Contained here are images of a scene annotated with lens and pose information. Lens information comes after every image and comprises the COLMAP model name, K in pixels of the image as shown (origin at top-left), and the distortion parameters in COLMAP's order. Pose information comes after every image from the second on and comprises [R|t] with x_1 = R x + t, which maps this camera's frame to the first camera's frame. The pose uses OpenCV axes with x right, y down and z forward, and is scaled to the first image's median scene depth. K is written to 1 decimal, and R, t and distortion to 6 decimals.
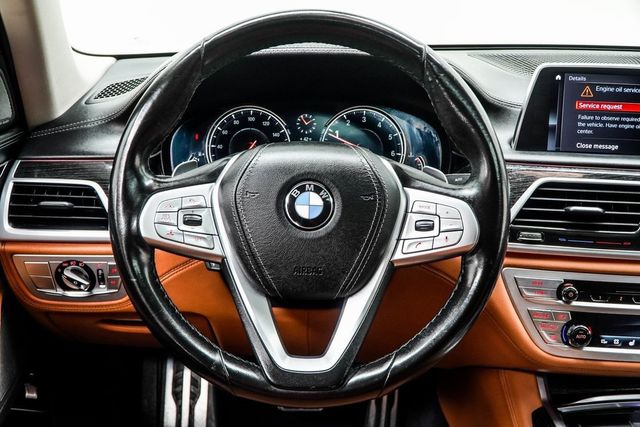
lens RADIAL K [[813.7, 0, 302.3], [0, 813.7, 213.7], [0, 0, 1]] dist [-0.035985, 0.000000]
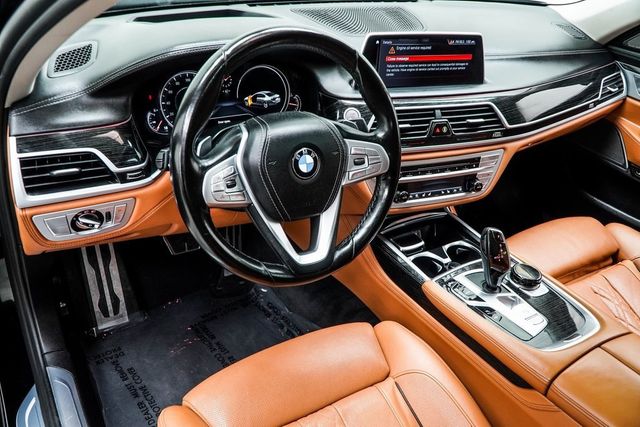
lens RADIAL K [[540.9, 0, 317.6], [0, 540.9, 210.8], [0, 0, 1]] dist [0.002100, -0.041871]
pose [[0.847469, -0.203297, 0.490374, -0.414861], [0.046858, 0.948804, 0.312371, -0.204750], [-0.528773, -0.241747, 0.813608, 0.104975]]
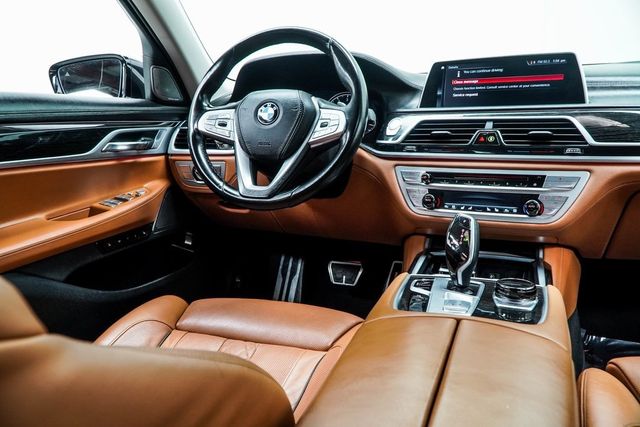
lens RADIAL K [[515.4, 0, 308.5], [0, 515.4, 211.3], [0, 0, 1]] dist [-0.003149, -0.002157]
pose [[0.934381, 0.045135, -0.353405, 0.487203], [-0.080608, 0.993003, -0.086302, 0.287875], [0.347036, 0.109127, 0.931481, -0.137097]]
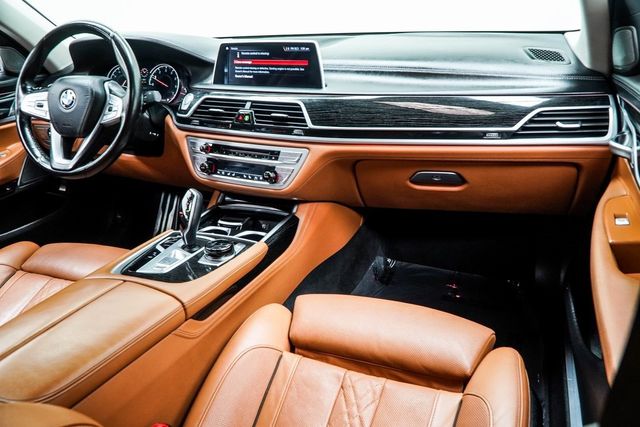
lens RADIAL K [[515.4, 0, 315.1], [0, 515.4, 210.7], [0, 0, 1]] dist [-0.003149, -0.002157]
pose [[0.928144, 0.097345, -0.359266, 1.114072], [-0.060228, 0.991754, 0.113125, 0.088250], [0.367316, -0.083358, 0.926353, -0.189541]]
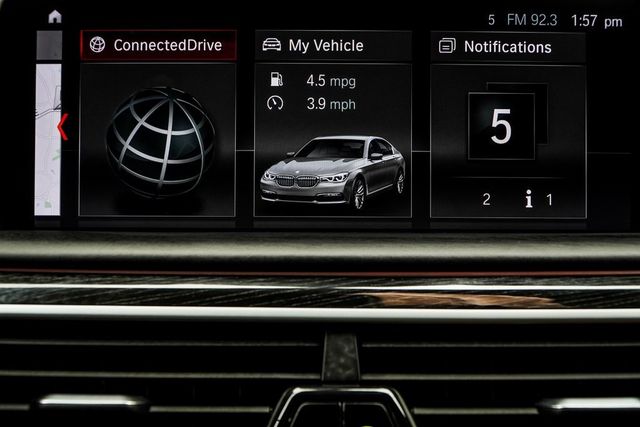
lens RADIAL K [[1204.8, 0, 296.8], [0, 1204.8, 239.7], [0, 0, 1]] dist [-0.112124, 0.000000]
pose [[0.991350, -0.026213, 0.128599, 0.372706], [0.038494, 0.994831, -0.093960, -0.021822], [-0.125472, 0.098098, 0.987235, 0.520724]]
